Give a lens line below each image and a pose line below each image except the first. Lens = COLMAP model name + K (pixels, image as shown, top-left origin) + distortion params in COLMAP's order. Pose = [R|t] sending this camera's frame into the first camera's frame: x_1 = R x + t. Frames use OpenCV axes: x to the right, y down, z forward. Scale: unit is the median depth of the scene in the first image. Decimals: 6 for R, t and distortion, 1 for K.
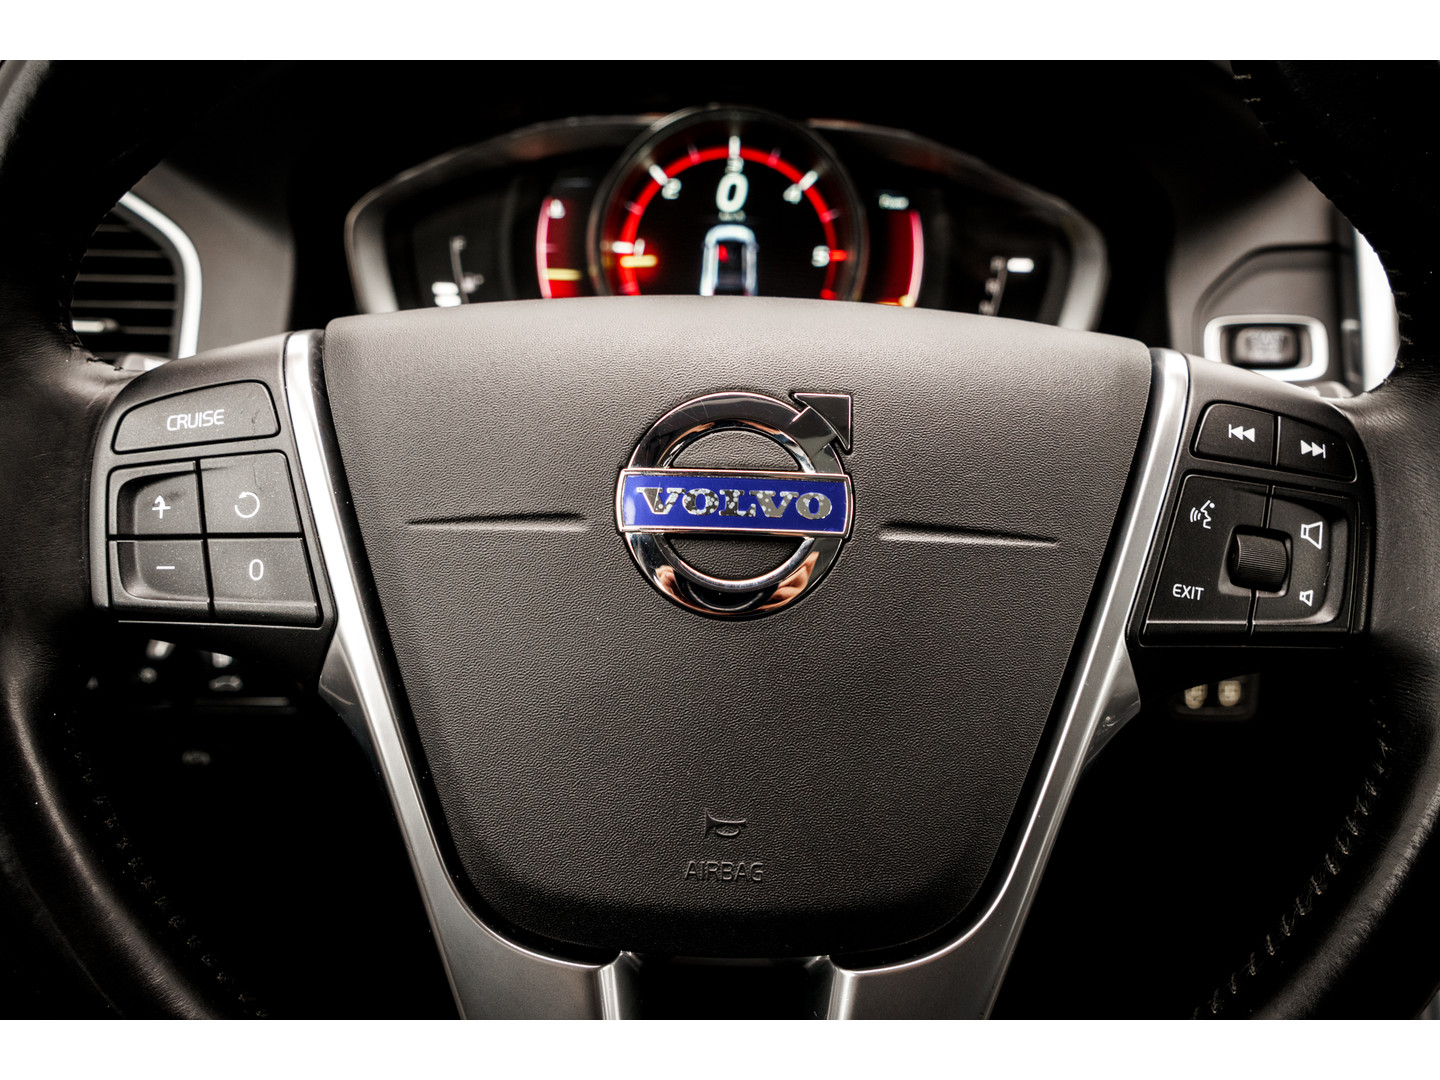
lens RADIAL K [[1382.2, 0, 720.0], [0, 1382.2, 540.0], [0, 0, 1]] dist [0.010593, 0.006331]
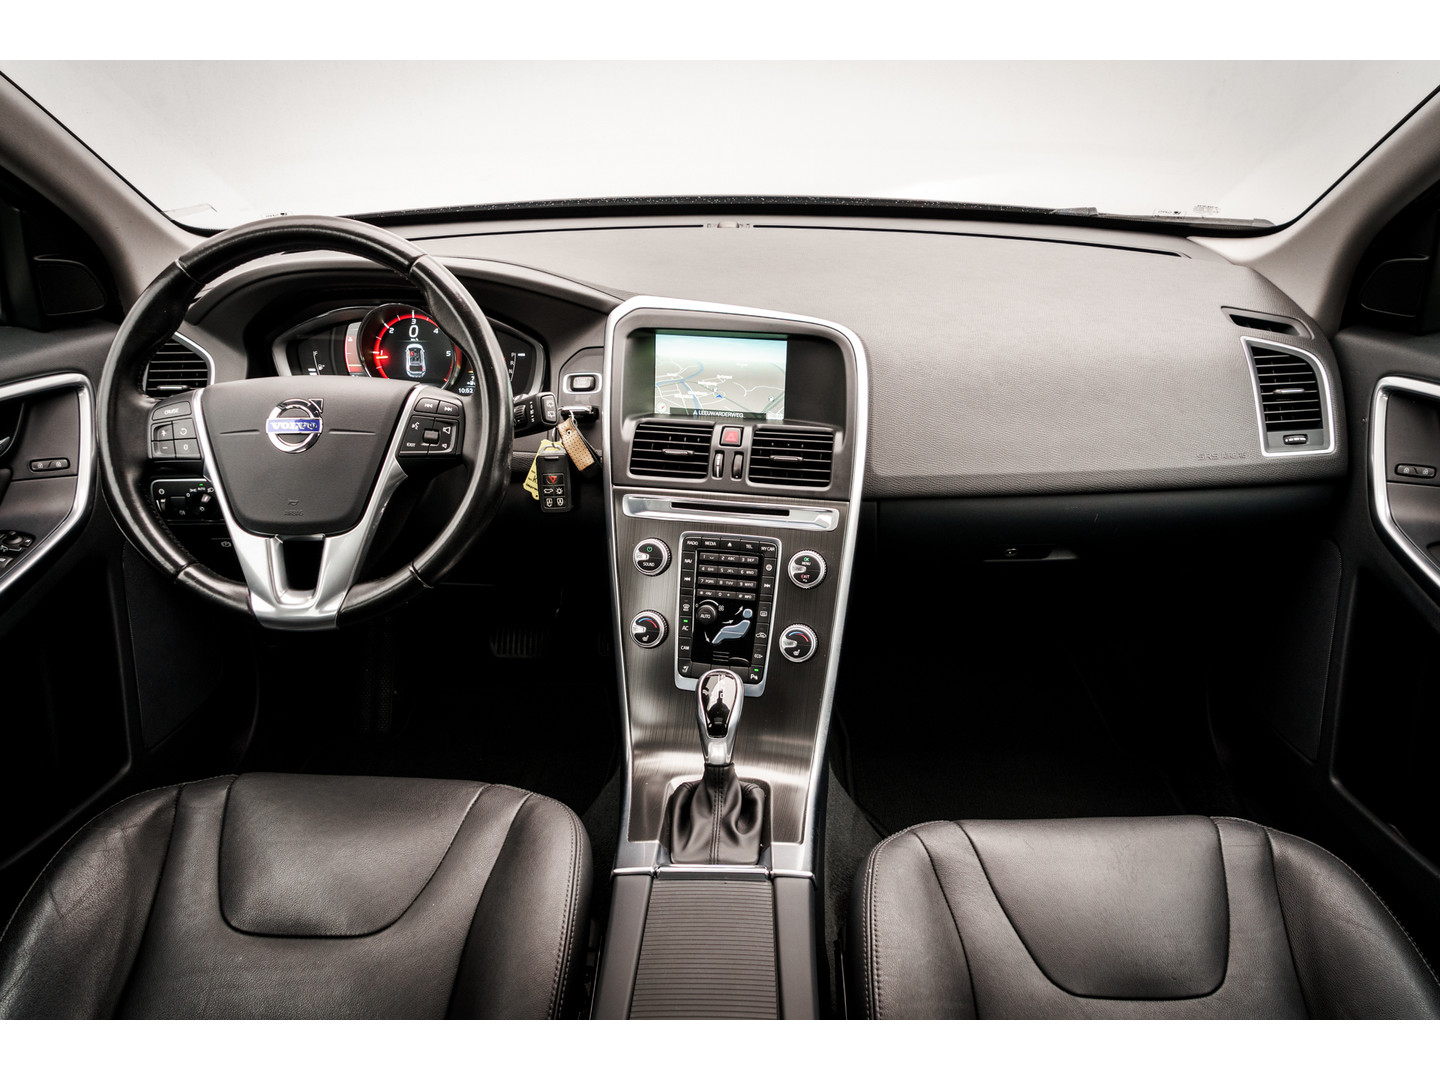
lens RADIAL K [[982.9, 0, 720.0], [0, 982.9, 540.0], [0, 0, 1]] dist [-0.022174, 0.001047]
pose [[0.999531, -0.029057, -0.009650, 1.236268], [0.029189, 0.999479, 0.013788, 0.296200], [0.009244, -0.014063, 0.999858, -1.834087]]
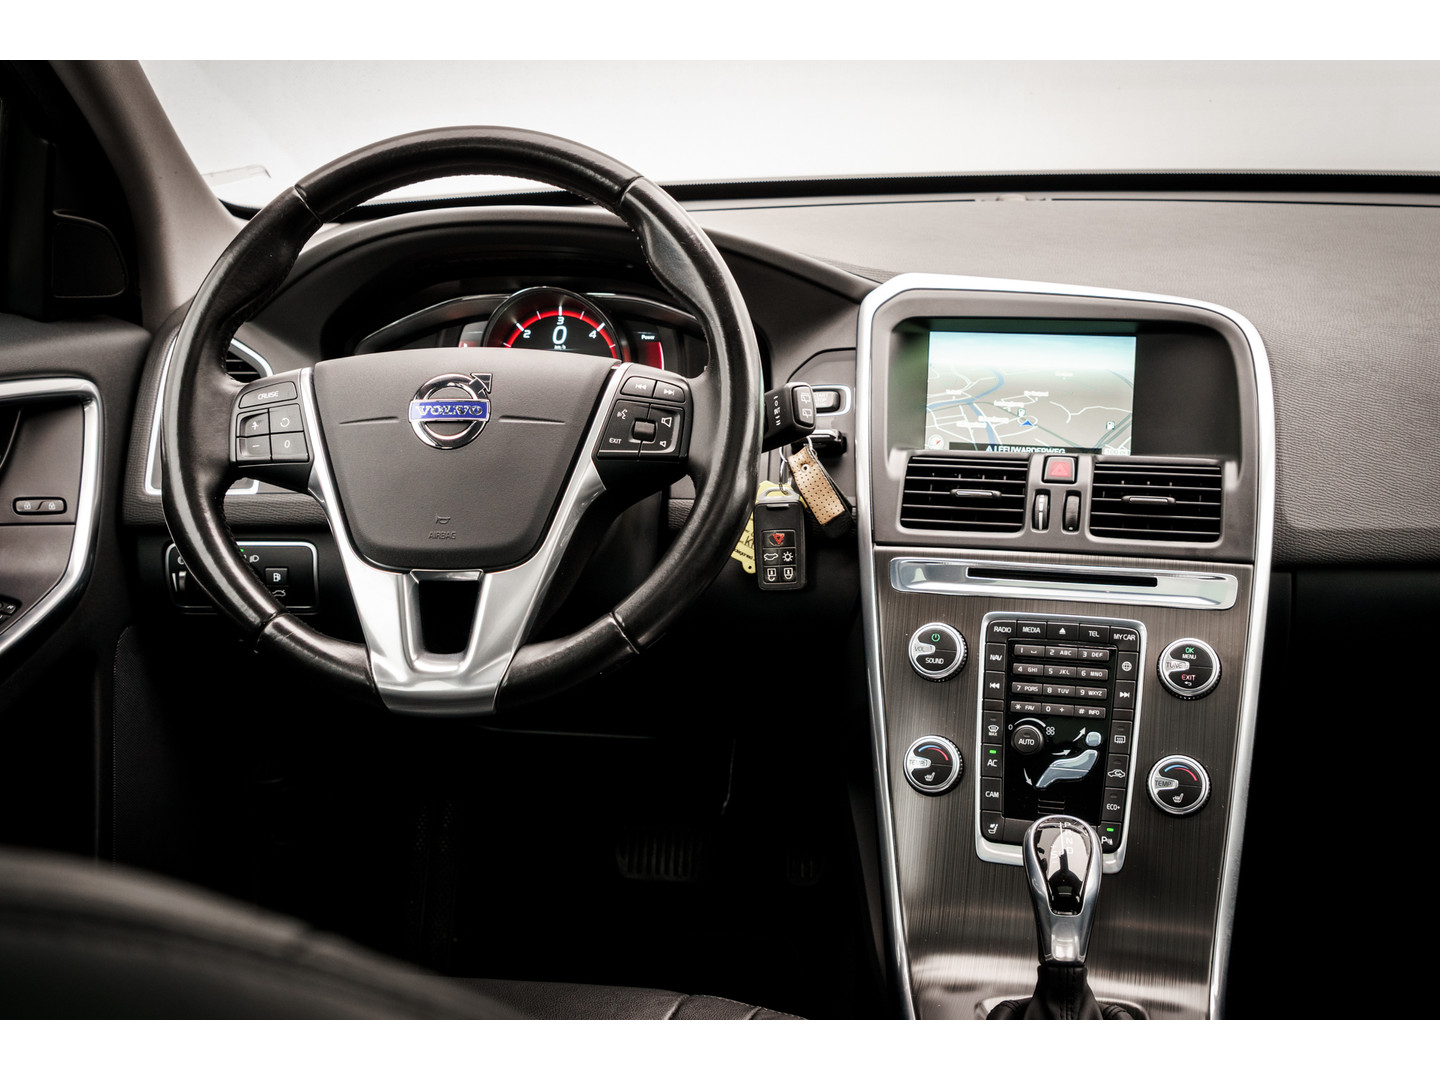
lens RADIAL K [[1653.8, 0, 720.0], [0, 1653.8, 540.0], [0, 0, 1]] dist [-0.008385, -0.001028]
pose [[0.995727, -0.023942, -0.089193, 0.815848], [0.008222, 0.984959, -0.172594, 0.782781], [0.091984, 0.171123, 0.980946, -2.128550]]
